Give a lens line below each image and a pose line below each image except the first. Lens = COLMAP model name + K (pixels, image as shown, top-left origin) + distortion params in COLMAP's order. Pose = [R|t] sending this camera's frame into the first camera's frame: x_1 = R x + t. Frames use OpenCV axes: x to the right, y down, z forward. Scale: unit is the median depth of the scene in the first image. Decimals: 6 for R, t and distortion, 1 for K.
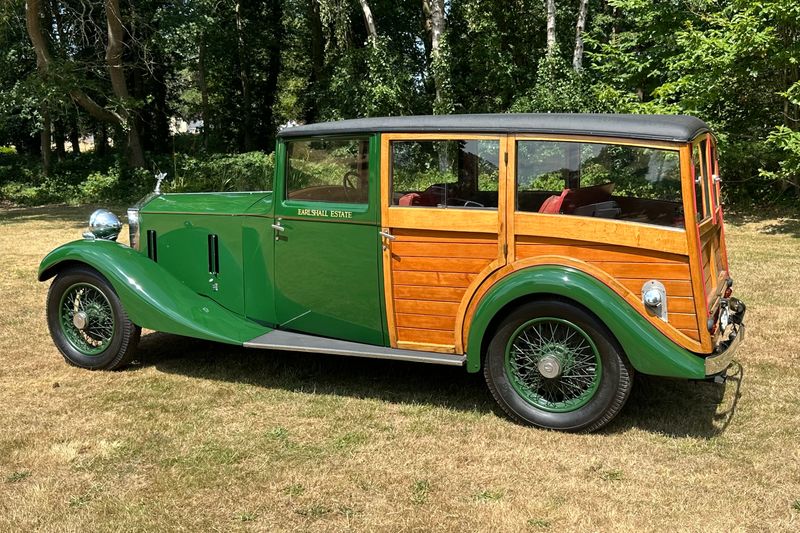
lens RADIAL K [[795.3, 0, 392.2], [0, 795.3, 244.9], [0, 0, 1]] dist [0.050159, 0.000000]
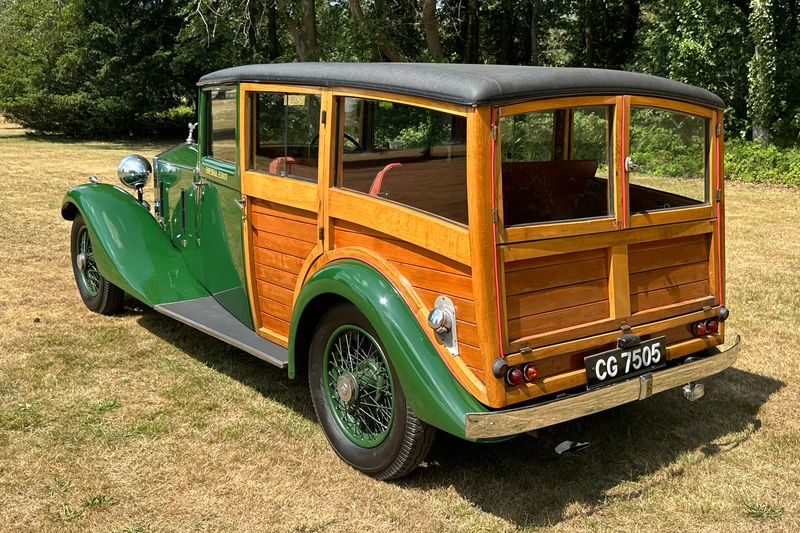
lens RADIAL K [[798.9, 0, 404.6], [0, 798.9, 260.9], [0, 0, 1]] dist [0.005743, 0.000000]
pose [[0.908642, 0.112387, -0.402169, 0.405058], [-0.084428, 0.992655, 0.086647, -0.032507], [0.408953, -0.044777, 0.911456, 0.227849]]
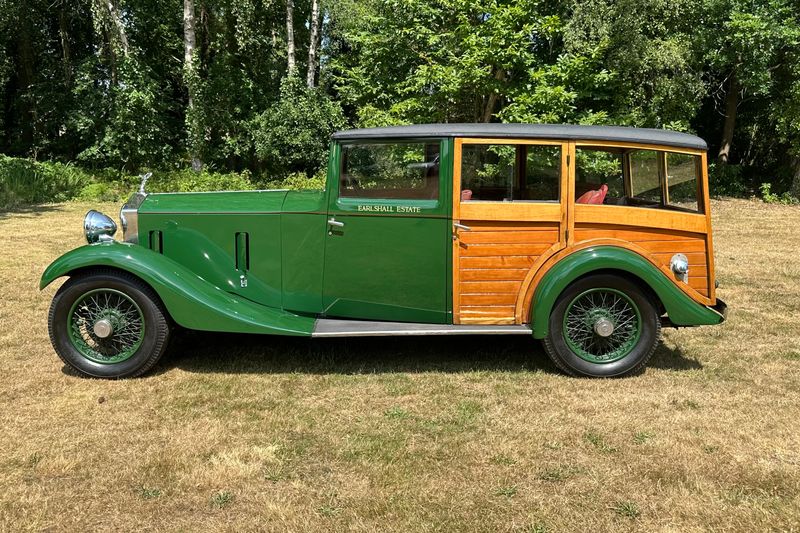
lens RADIAL K [[666.5, 0, 383.9], [0, 666.5, 220.5], [0, 0, 1]] dist [0.051314, -0.090920]
pose [[0.907312, -0.029540, 0.419418, -0.405052], [0.037099, 0.999263, -0.009877, -0.012148], [-0.418817, 0.024521, 0.907739, 0.138771]]
